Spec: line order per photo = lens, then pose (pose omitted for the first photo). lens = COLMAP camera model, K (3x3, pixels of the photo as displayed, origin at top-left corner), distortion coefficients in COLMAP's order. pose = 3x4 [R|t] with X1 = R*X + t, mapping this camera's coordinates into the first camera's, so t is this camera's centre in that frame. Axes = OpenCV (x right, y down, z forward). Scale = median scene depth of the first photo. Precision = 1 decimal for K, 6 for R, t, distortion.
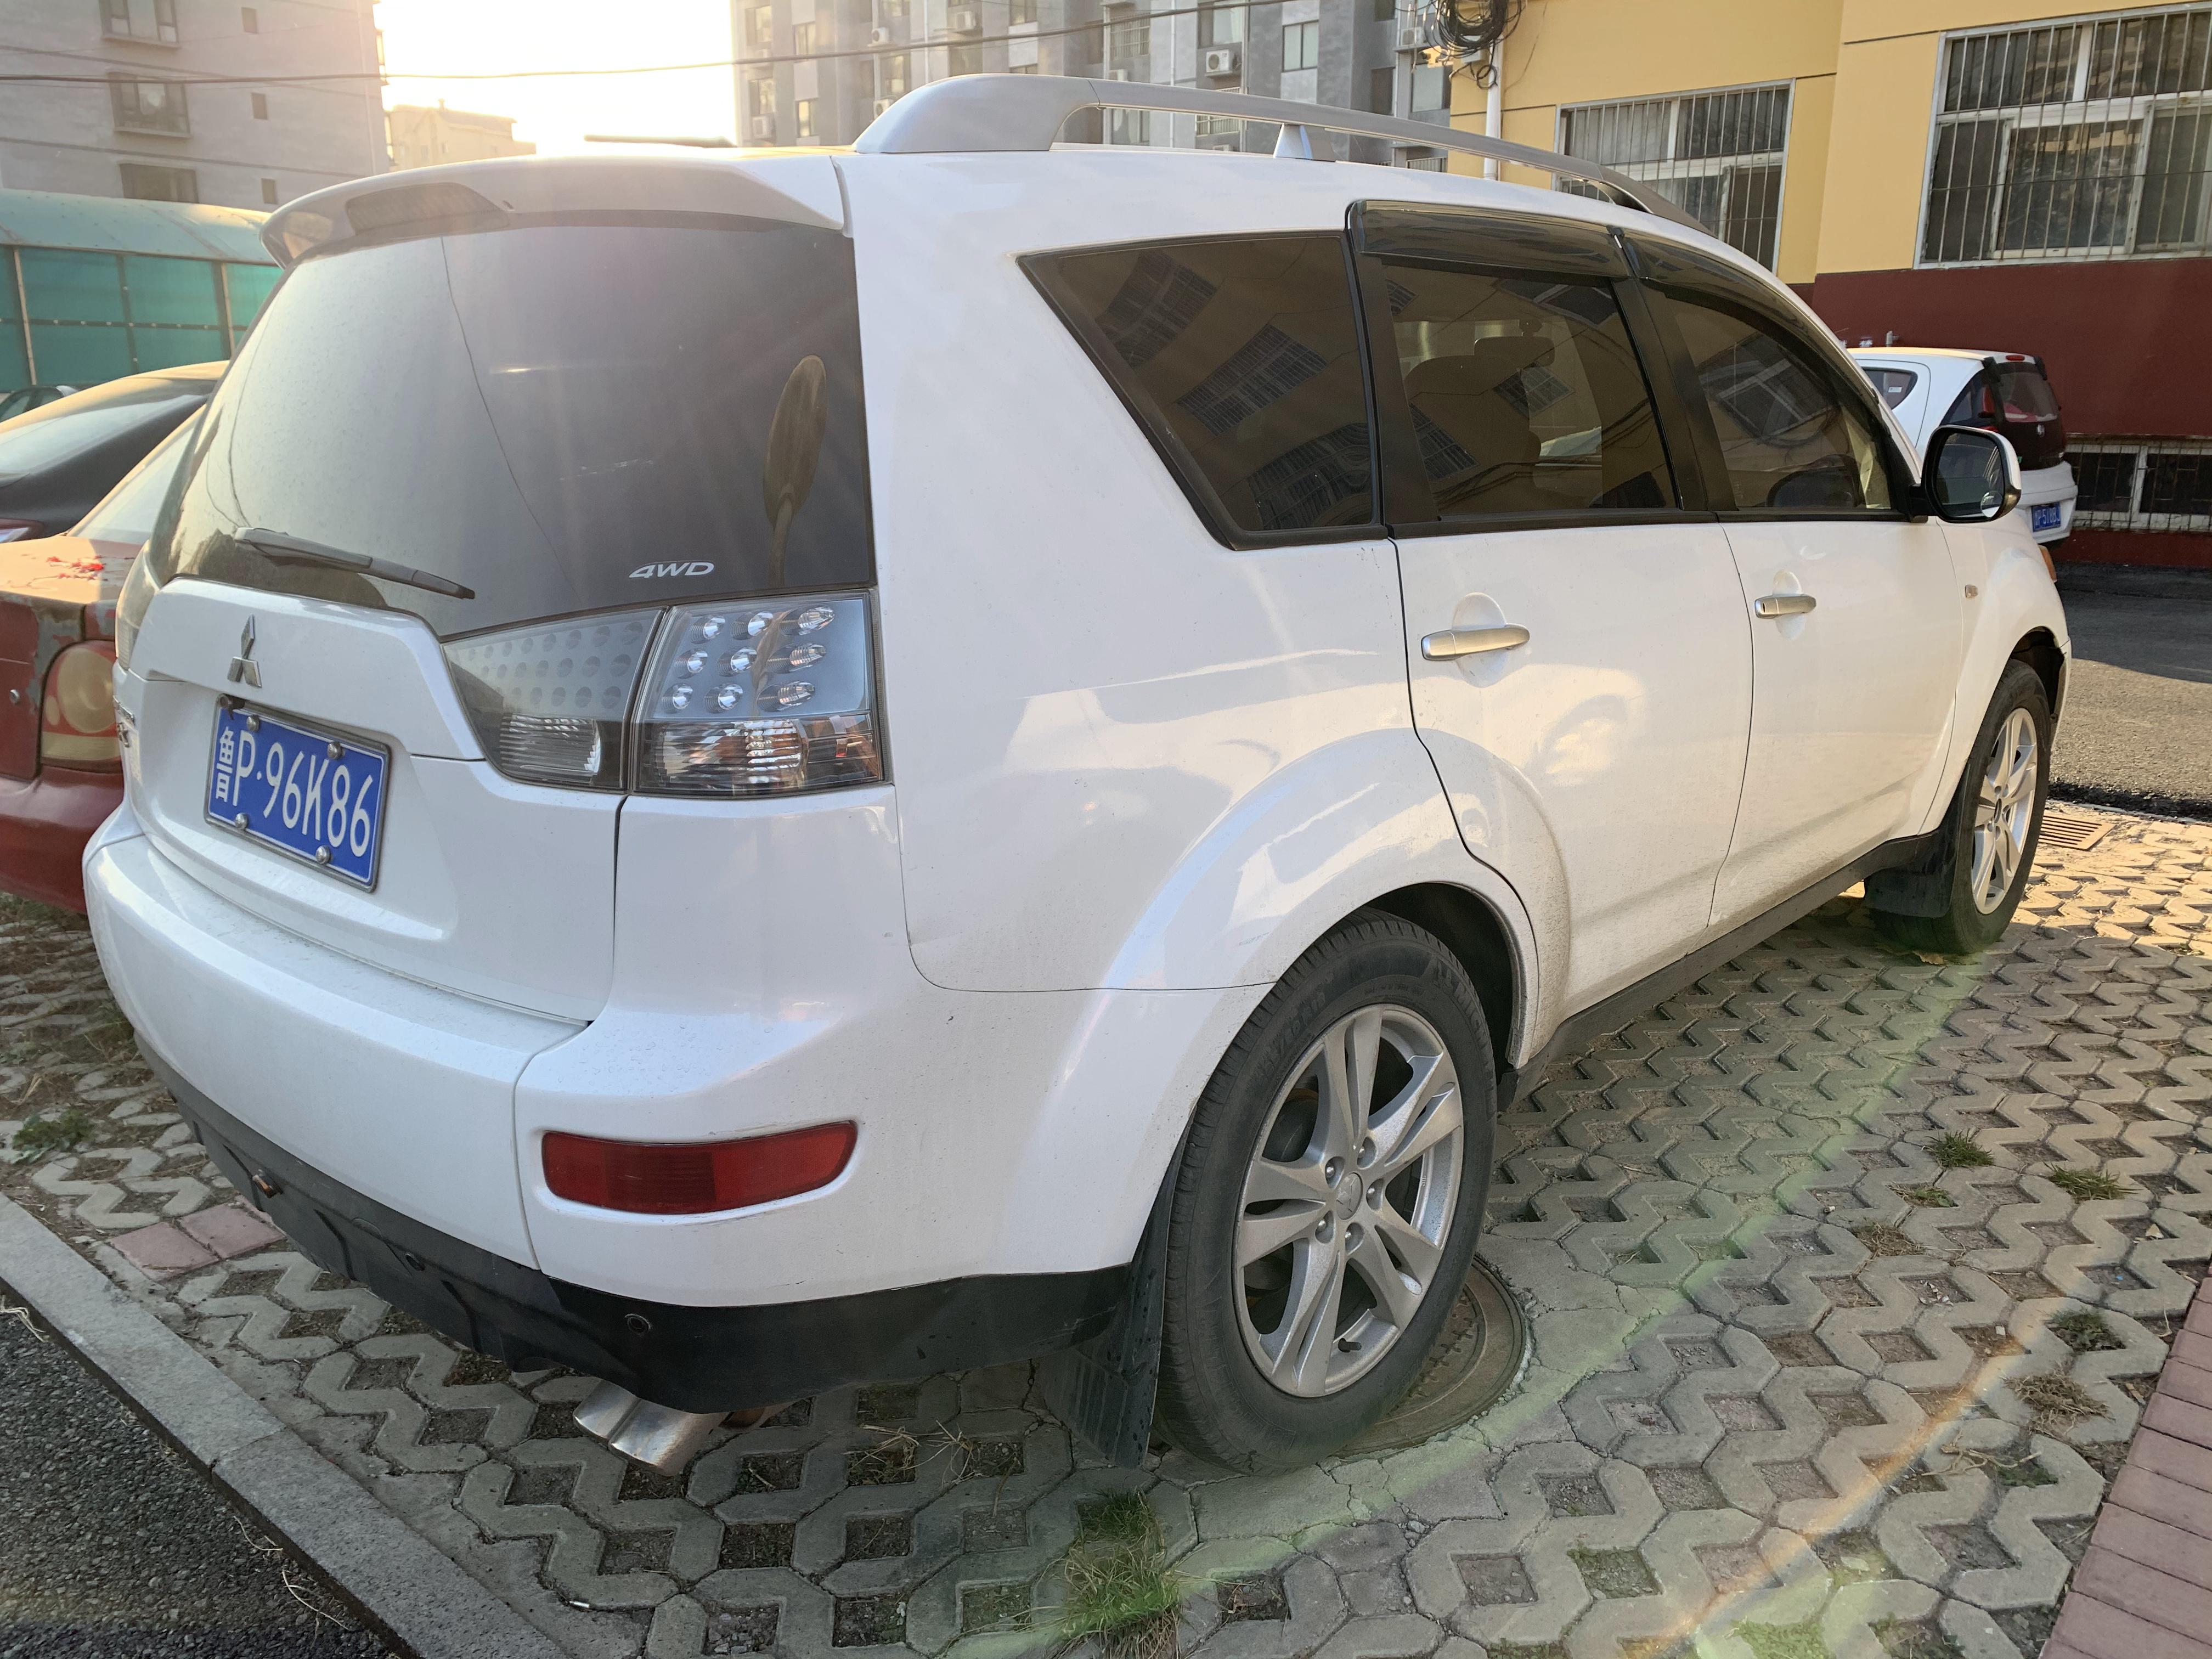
lens RADIAL K [[1729.1, 0, 1106.3], [0, 1729.1, 817.9], [0, 0, 1]] dist [-0.005135, 0.032192]
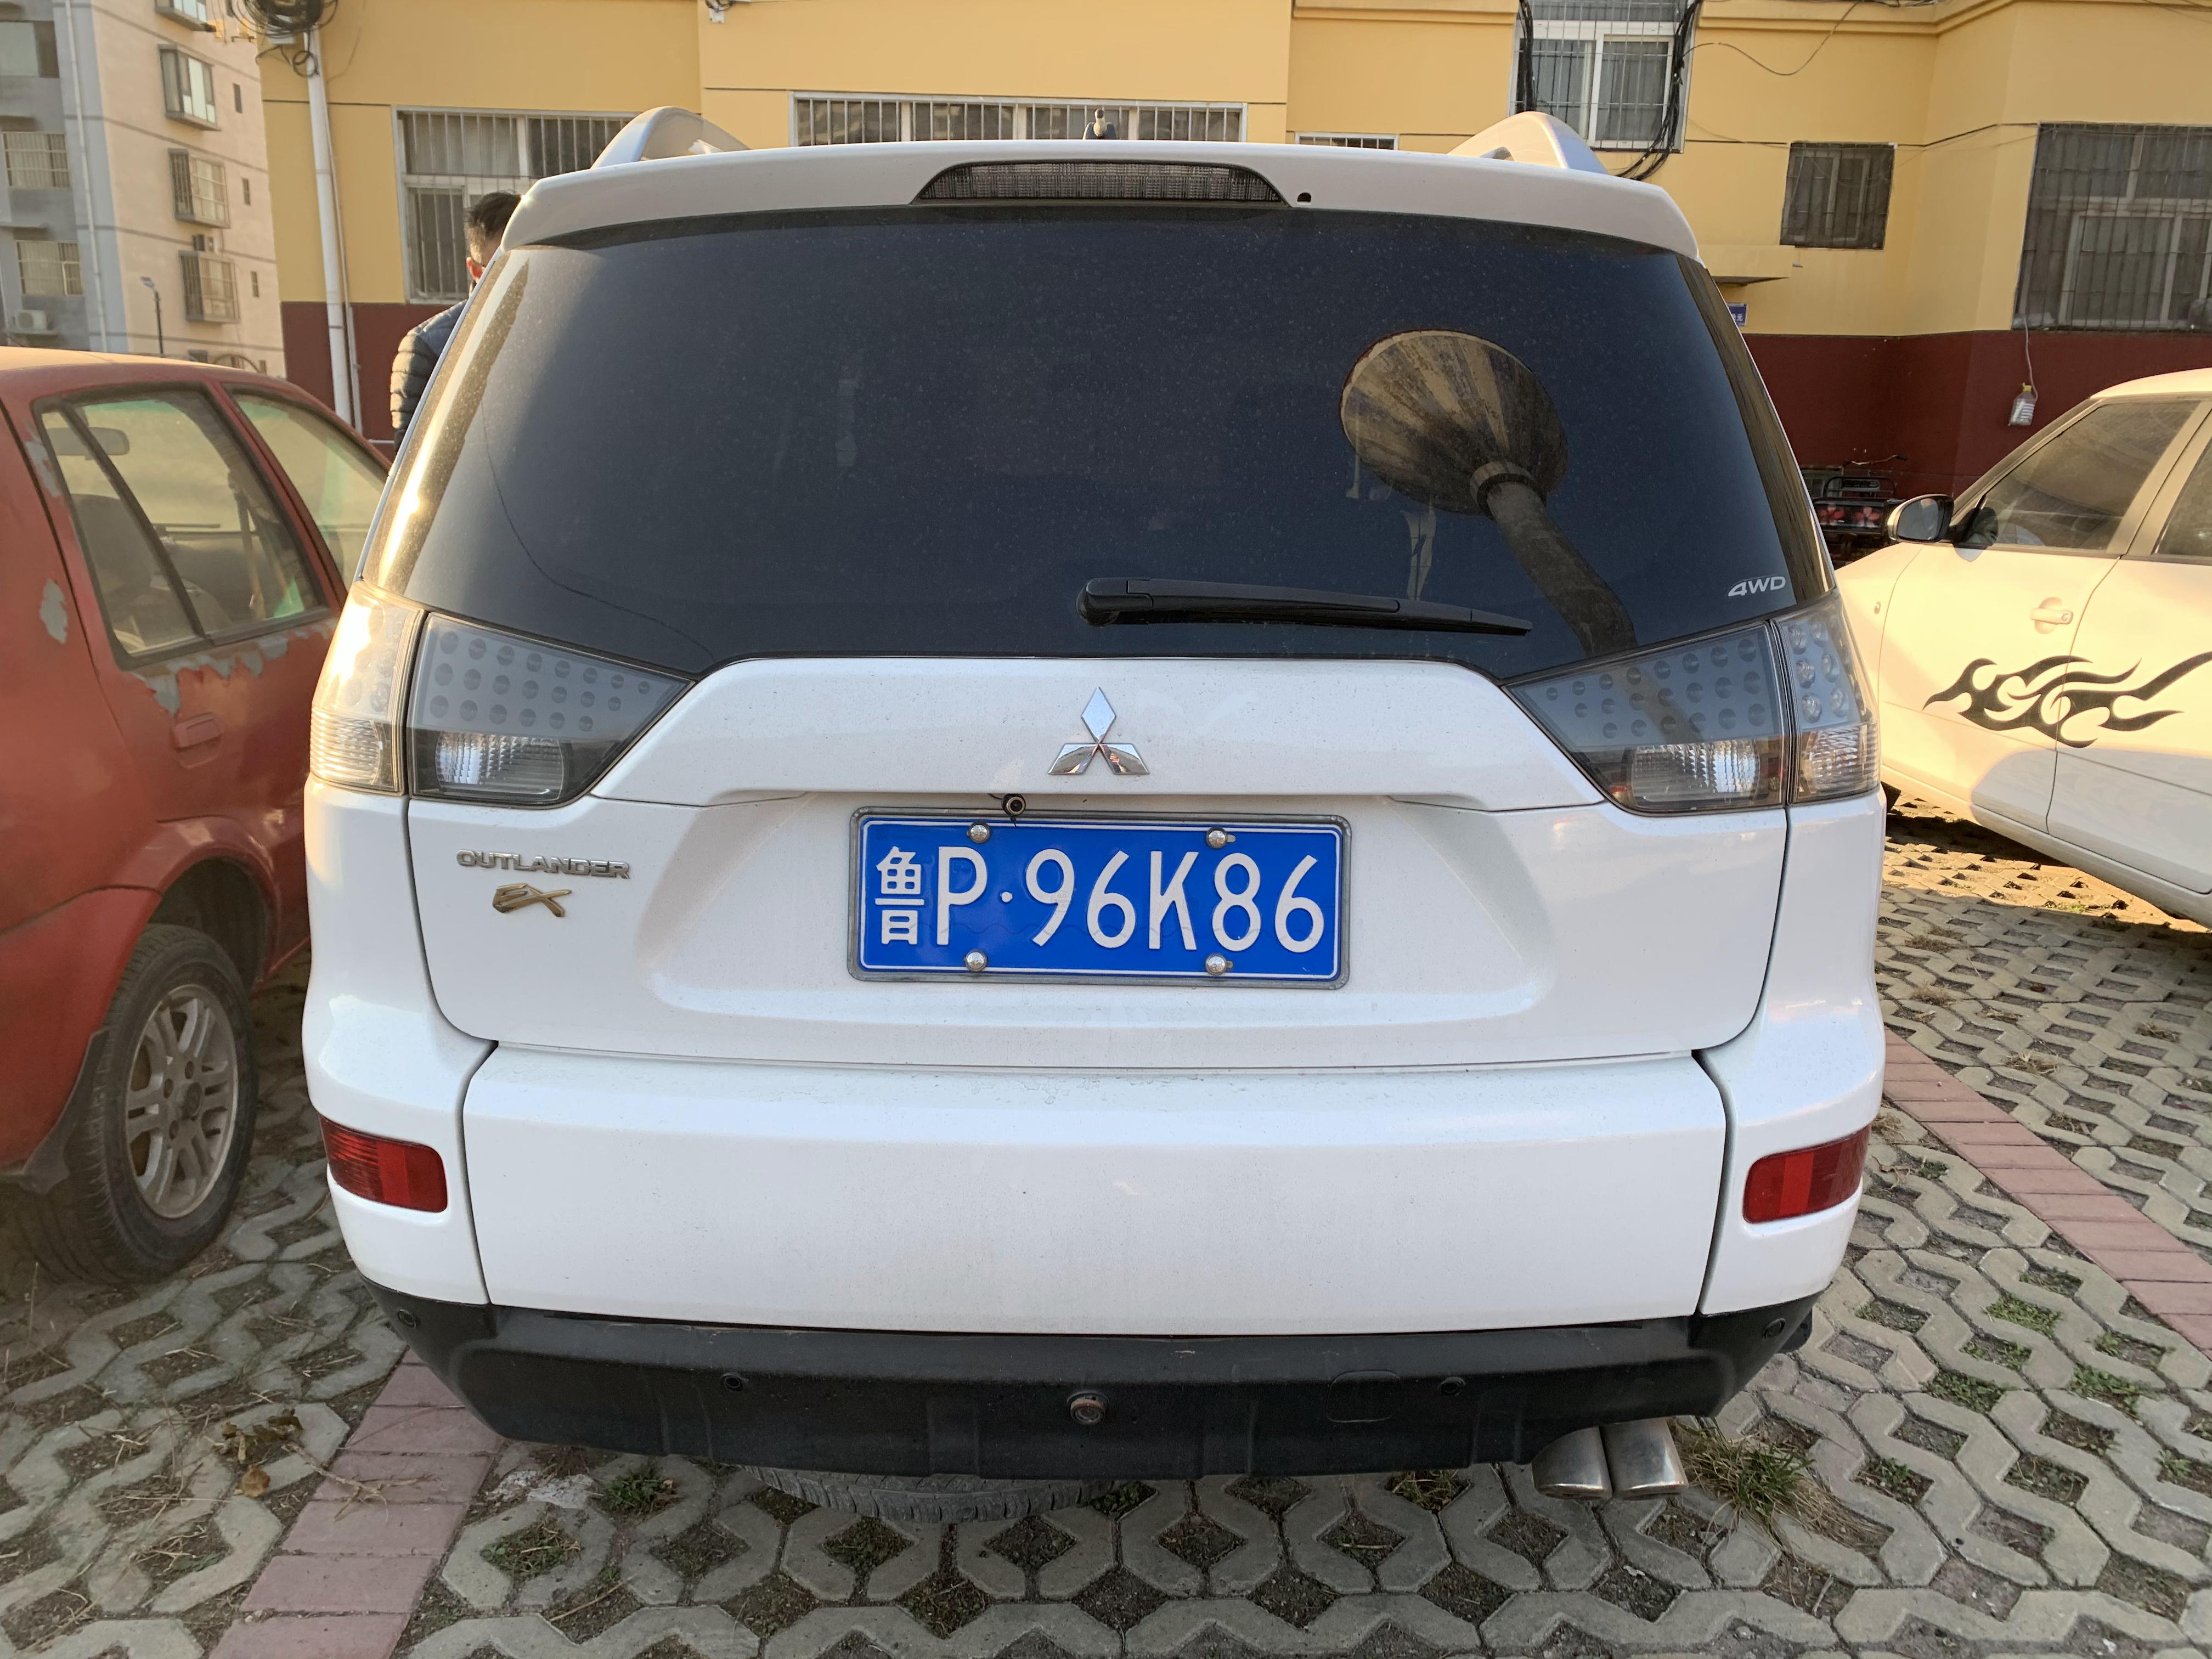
lens RADIAL K [[1718.4, 0, 1106.0], [0, 1718.4, 829.5], [0, 0, 1]] dist [0.015402, 0.001175]
pose [[0.737989, -0.148575, 0.658254, -0.685946], [0.150360, 0.987143, 0.054235, -0.063870], [-0.657849, 0.058950, 0.750840, 0.277175]]
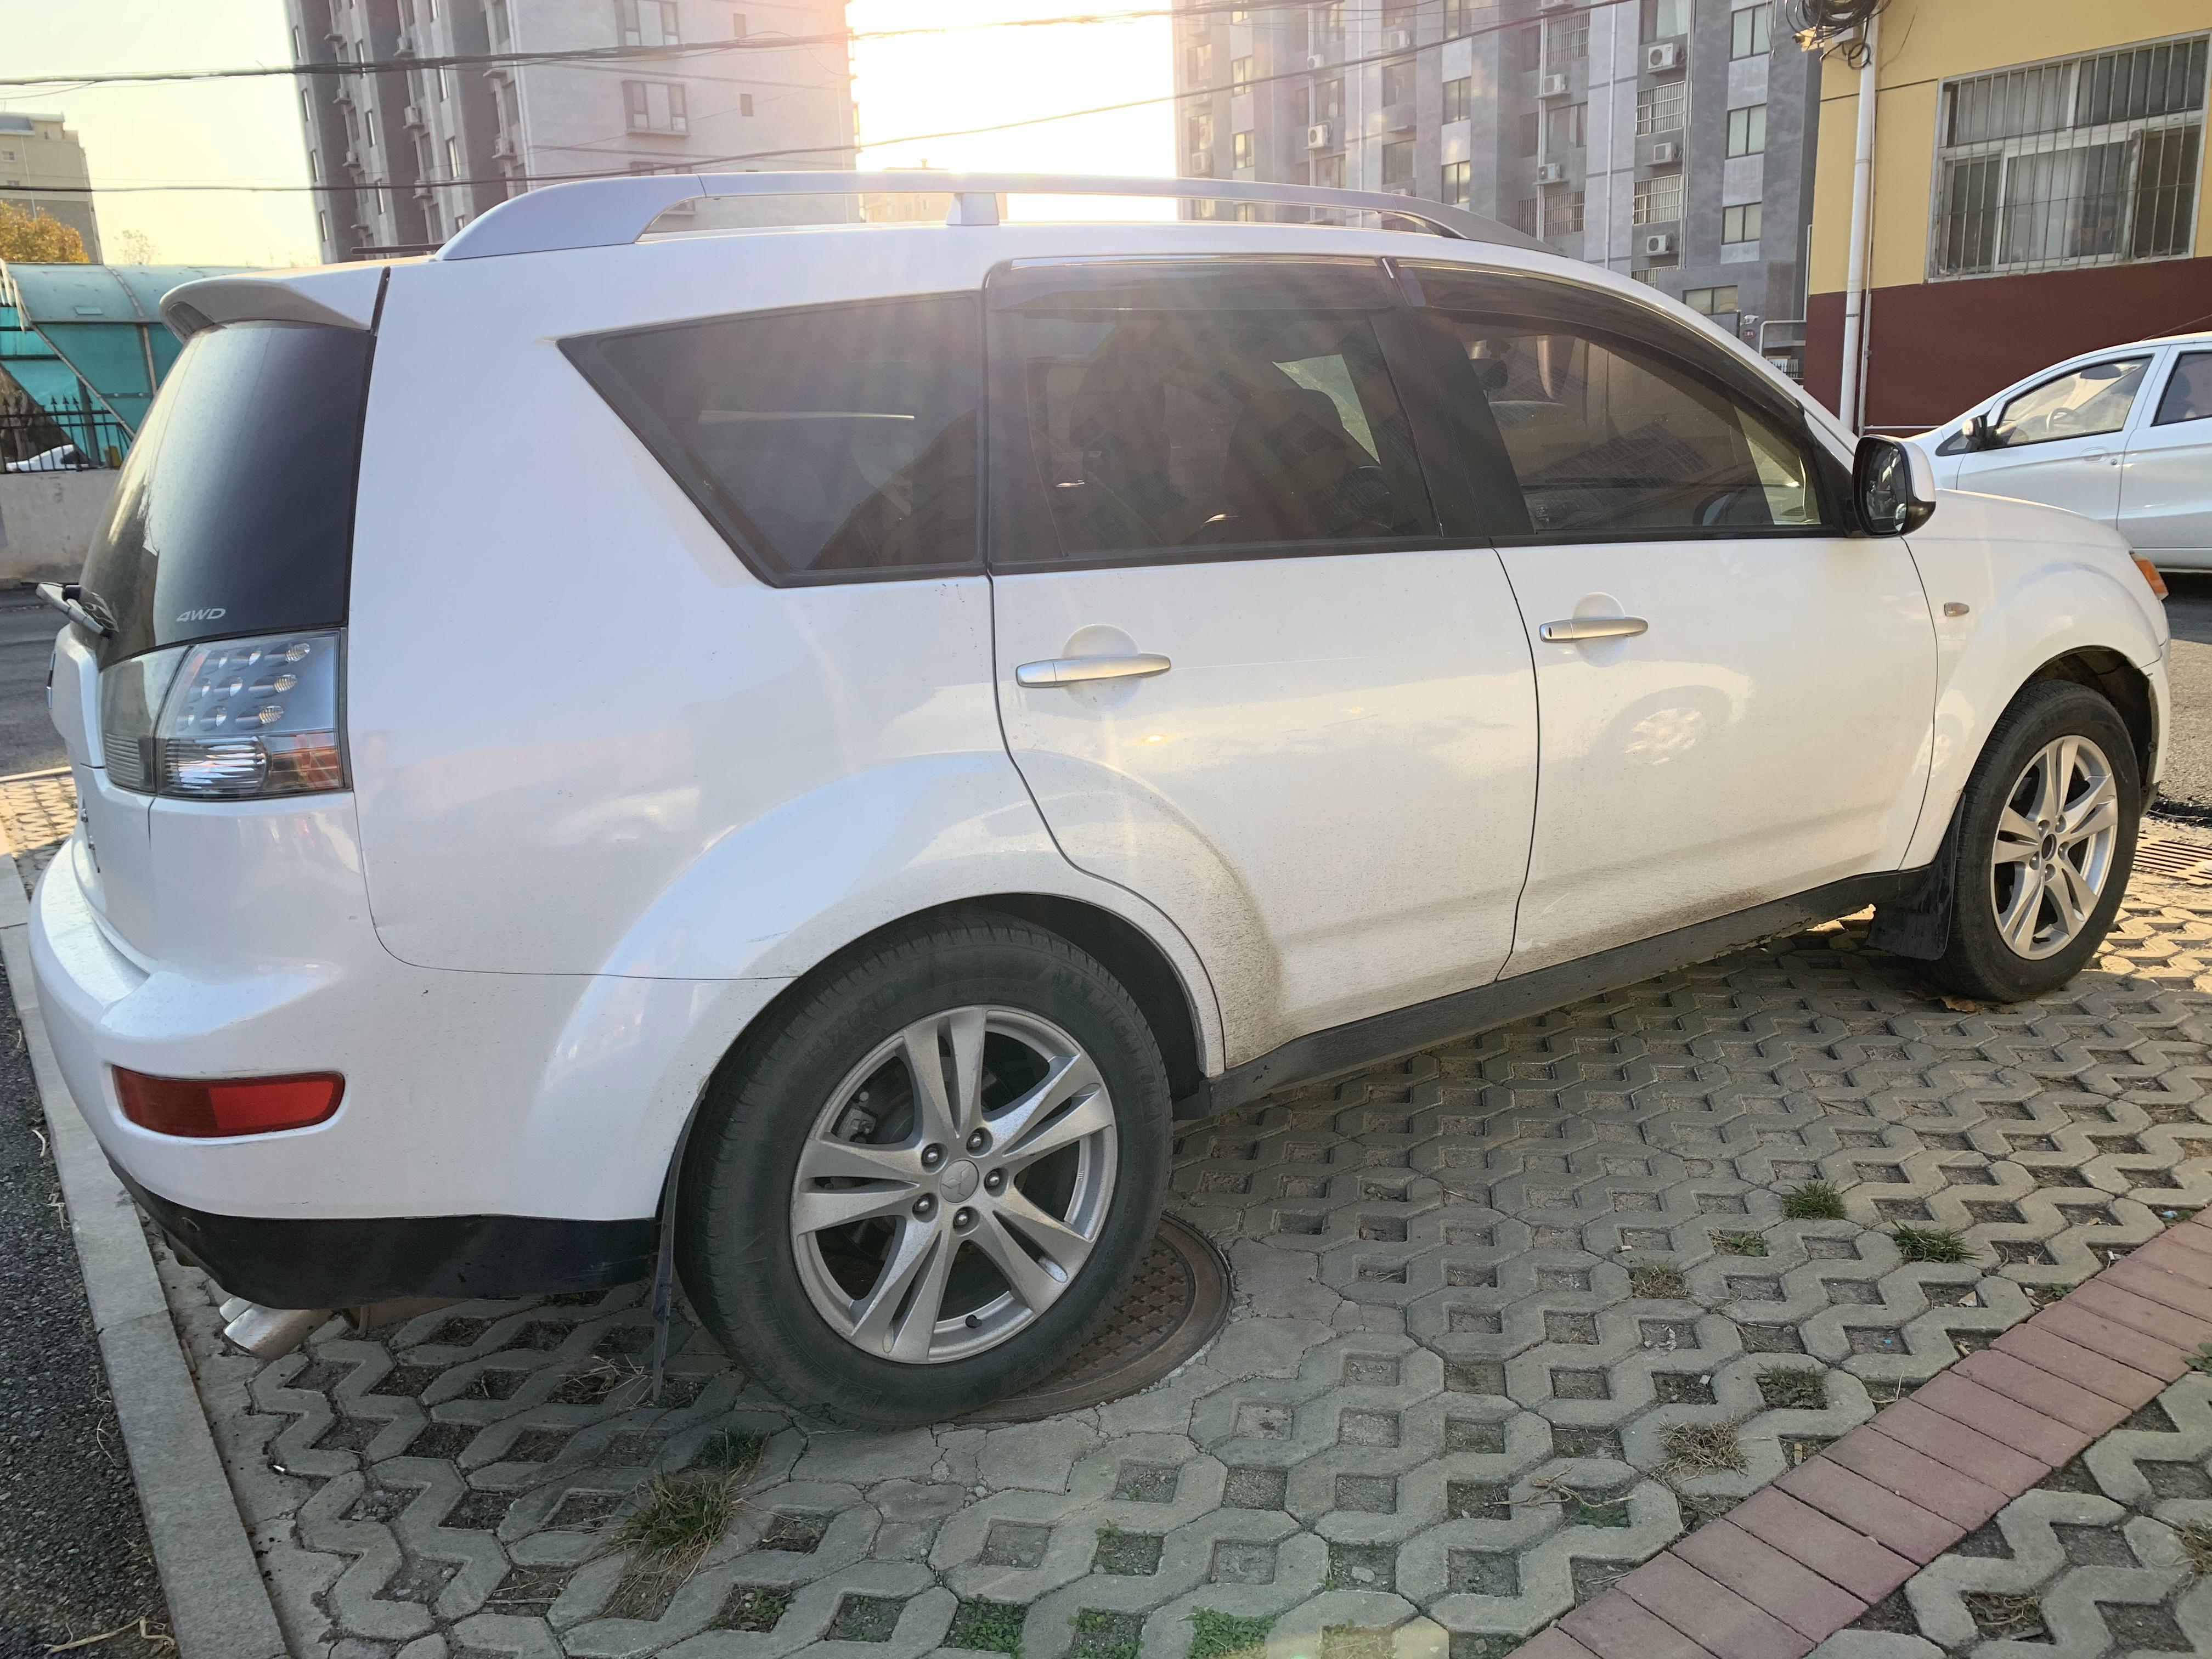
lens RADIAL K [[1718.4, 0, 1106.0], [0, 1718.4, 829.5], [0, 0, 1]] dist [0.015402, 0.001175]
pose [[0.966479, 0.020900, -0.255895, 0.388128], [-0.022151, 0.999753, -0.002008, -0.000942], [0.255790, 0.007609, 0.966702, -0.014087]]
